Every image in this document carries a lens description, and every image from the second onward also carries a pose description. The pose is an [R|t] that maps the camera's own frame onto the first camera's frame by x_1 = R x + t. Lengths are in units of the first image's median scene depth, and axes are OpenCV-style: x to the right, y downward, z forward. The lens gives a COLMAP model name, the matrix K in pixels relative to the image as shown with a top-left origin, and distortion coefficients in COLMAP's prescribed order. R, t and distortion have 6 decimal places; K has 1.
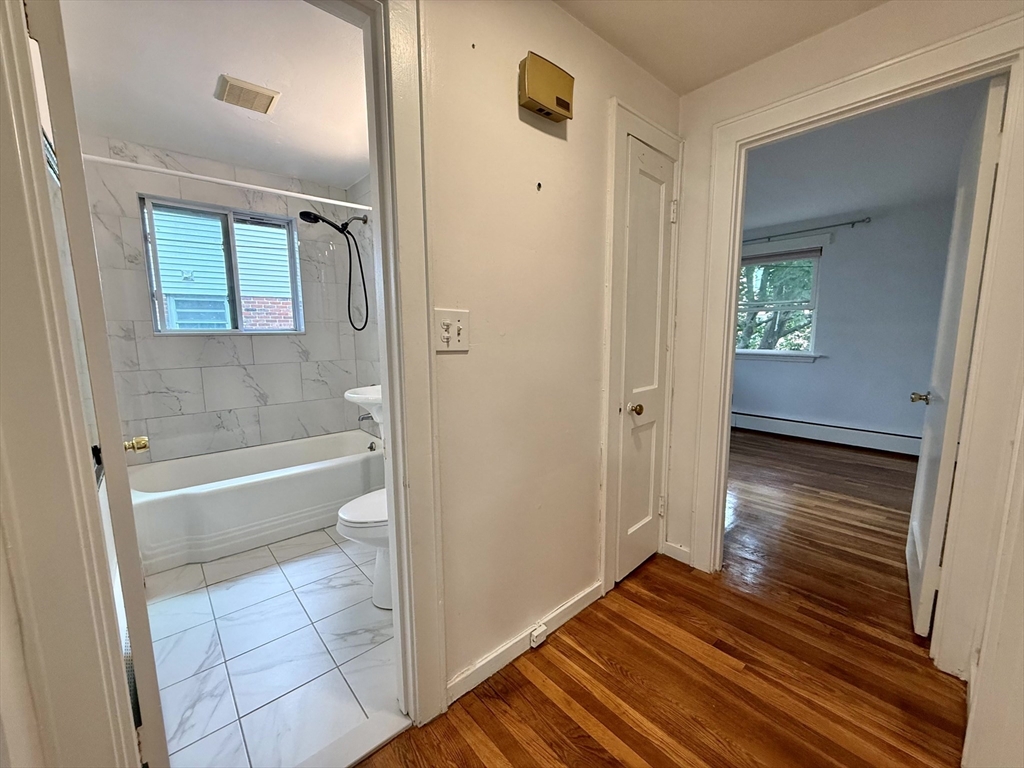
lens RADIAL K [[408.3, 0, 512.0], [0, 408.3, 383.9], [0, 0, 1]] dist [-0.002918, 0.001891]
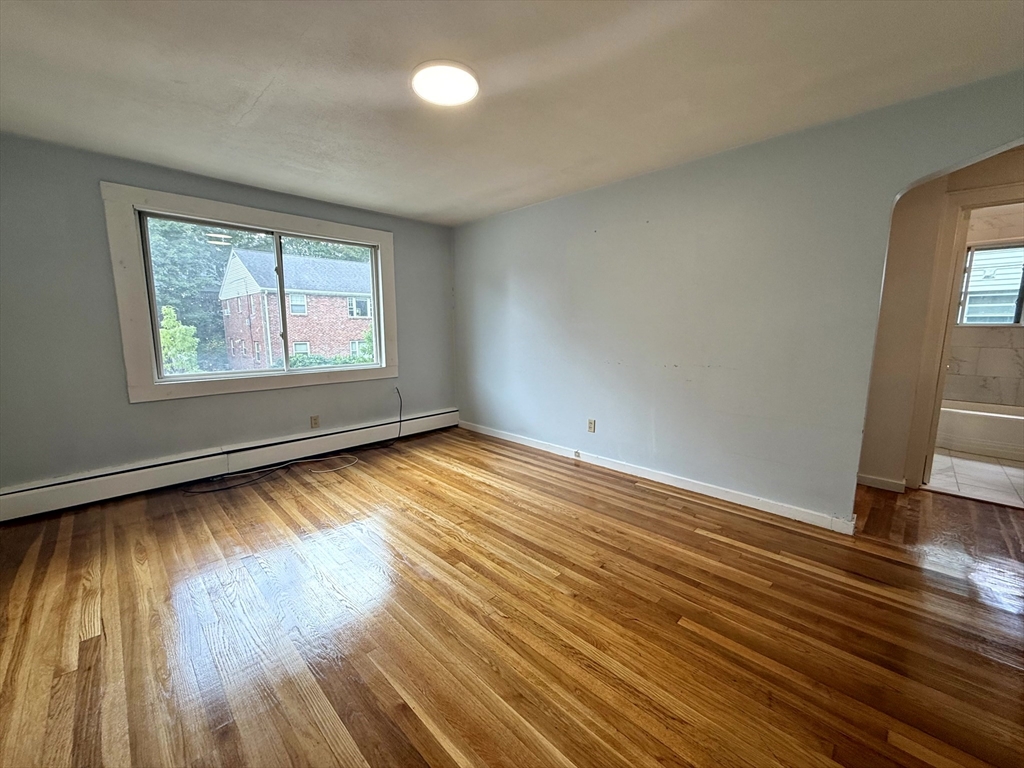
lens RADIAL K [[408.3, 0, 511.5], [0, 408.3, 384.0], [0, 0, 1]] dist [-0.002918, 0.001891]
pose [[0.061826, 0.149448, -0.986835, 0.694319], [-0.130129, 0.981494, 0.140487, 0.110419], [0.989568, 0.119730, 0.080129, -0.890494]]
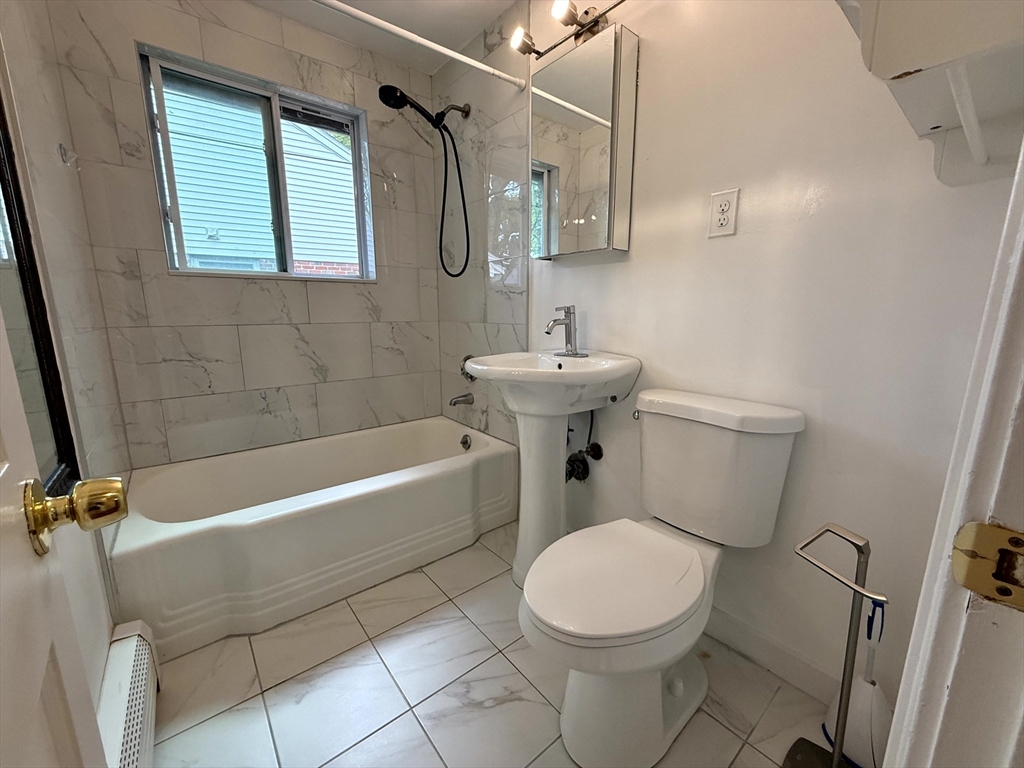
lens RADIAL K [[408.3, 0, 511.0], [0, 408.3, 383.5], [0, 0, 1]] dist [-0.002918, 0.001891]
pose [[0.998955, 0.016835, -0.042488, -0.265877], [-0.014672, 0.998605, 0.050730, 0.015123], [0.043282, -0.050054, 0.997808, 0.322774]]
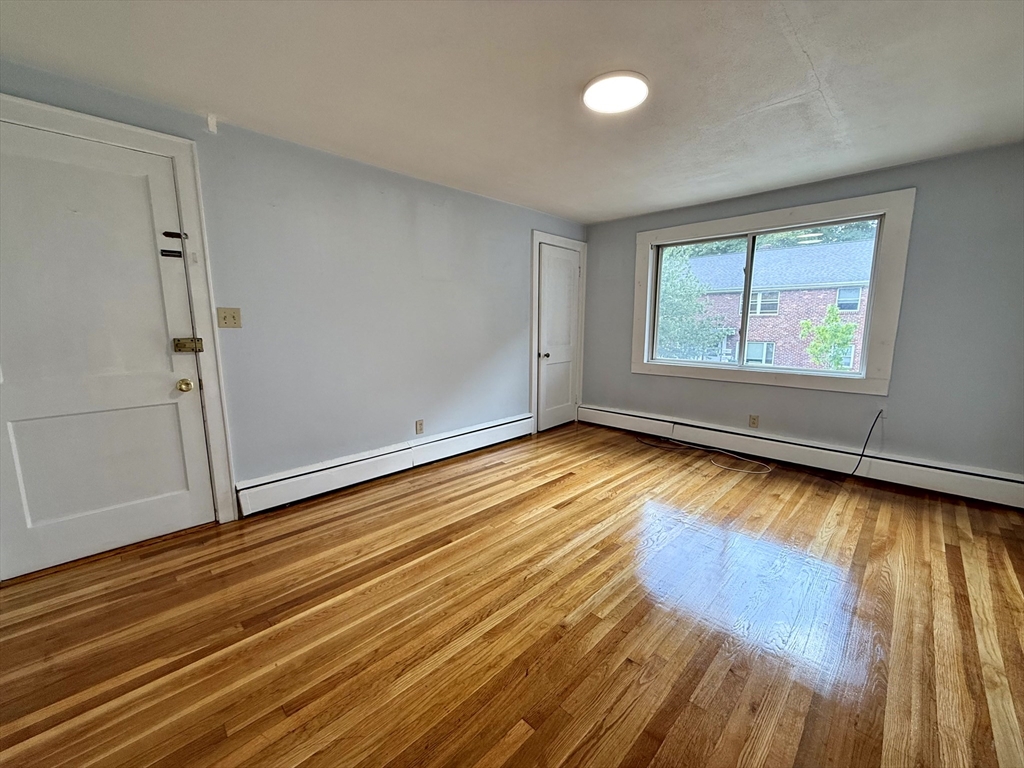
lens RADIAL K [[408.3, 0, 512.8], [0, 408.3, 383.8], [0, 0, 1]] dist [-0.002918, 0.001891]
pose [[-0.997764, 0.018385, -0.064260, -0.868044], [0.000004, 0.961439, 0.275018, -0.155232], [0.066838, 0.274402, -0.959289, 1.213393]]
